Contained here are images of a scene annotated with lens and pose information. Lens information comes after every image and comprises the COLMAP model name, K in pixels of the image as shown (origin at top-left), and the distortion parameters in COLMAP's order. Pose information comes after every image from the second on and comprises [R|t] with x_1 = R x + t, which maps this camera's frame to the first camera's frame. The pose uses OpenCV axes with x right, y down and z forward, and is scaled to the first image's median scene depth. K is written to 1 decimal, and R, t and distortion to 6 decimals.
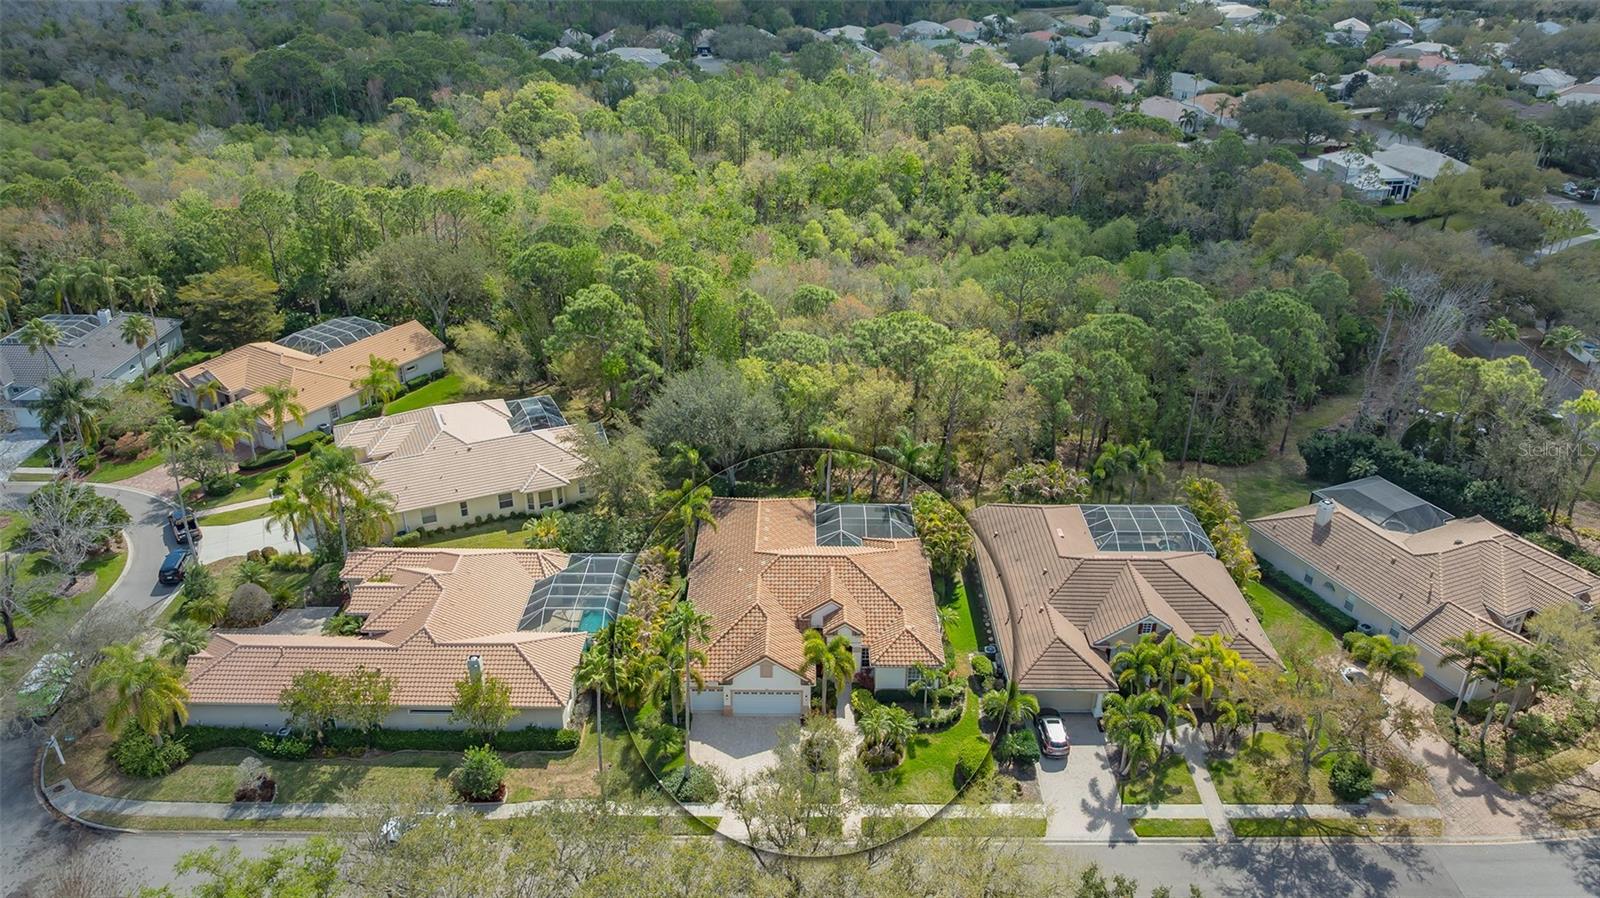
lens RADIAL K [[1121.1, 0, 801.6], [0, 1121.1, 456.7], [0, 0, 1]] dist [-0.025128, 0.008946]
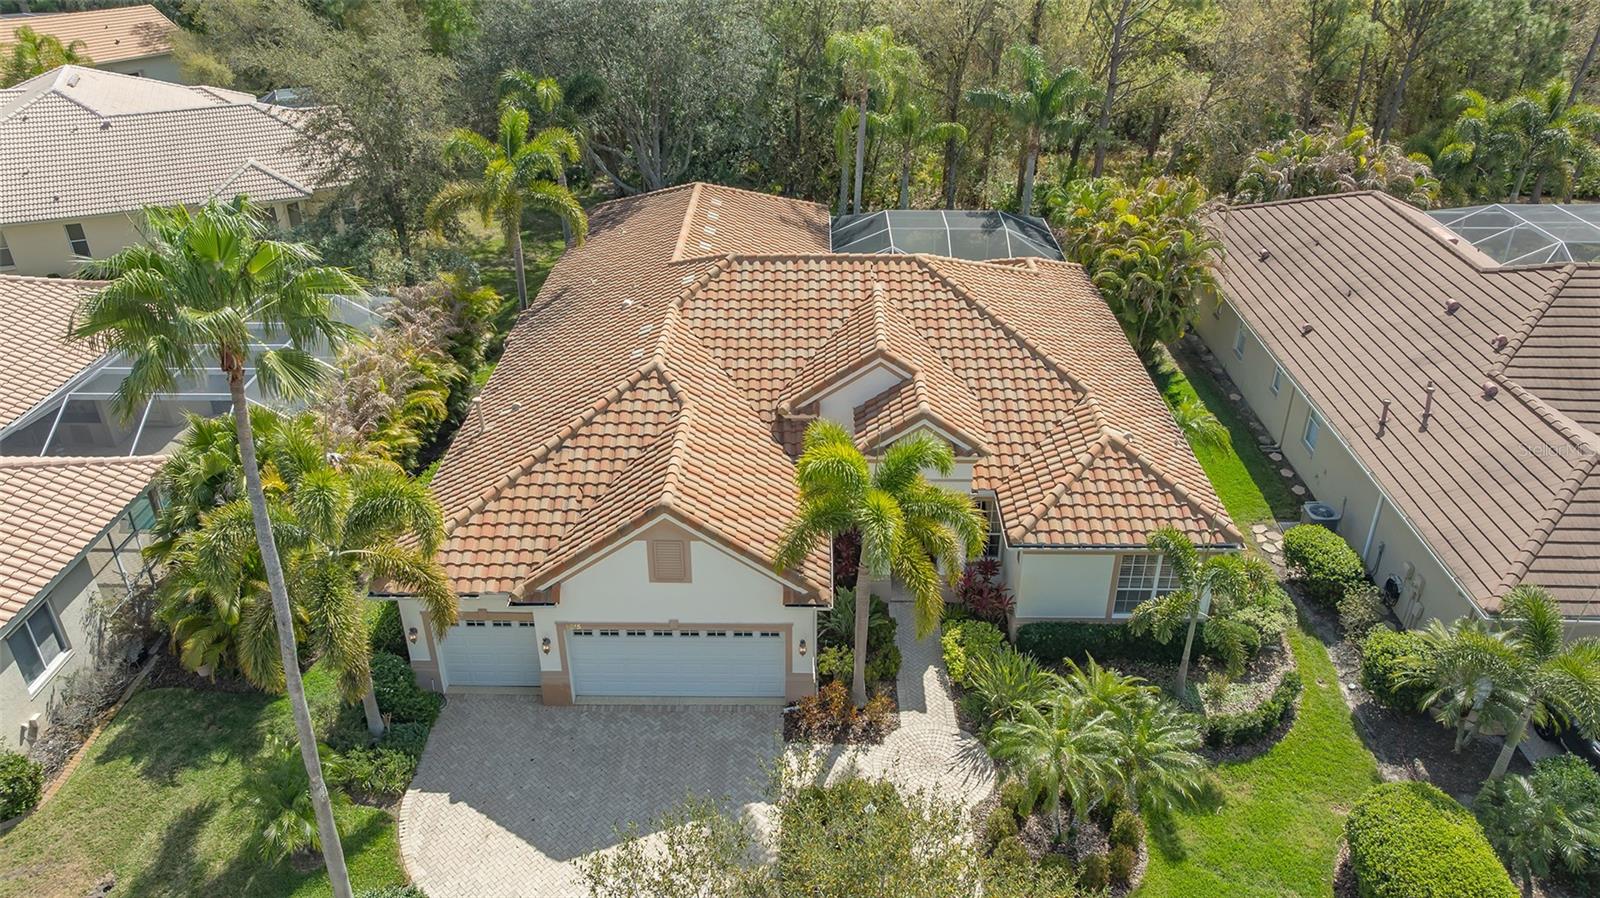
lens RADIAL K [[1121.1, 0, 799.0], [0, 1121.1, 440.9], [0, 0, 1]] dist [-0.025128, 0.008946]
pose [[0.999982, -0.000589, -0.005989, 0.004895], [0.000847, 0.999067, 0.043172, 0.143211], [0.005958, -0.043177, 0.999050, 0.686198]]
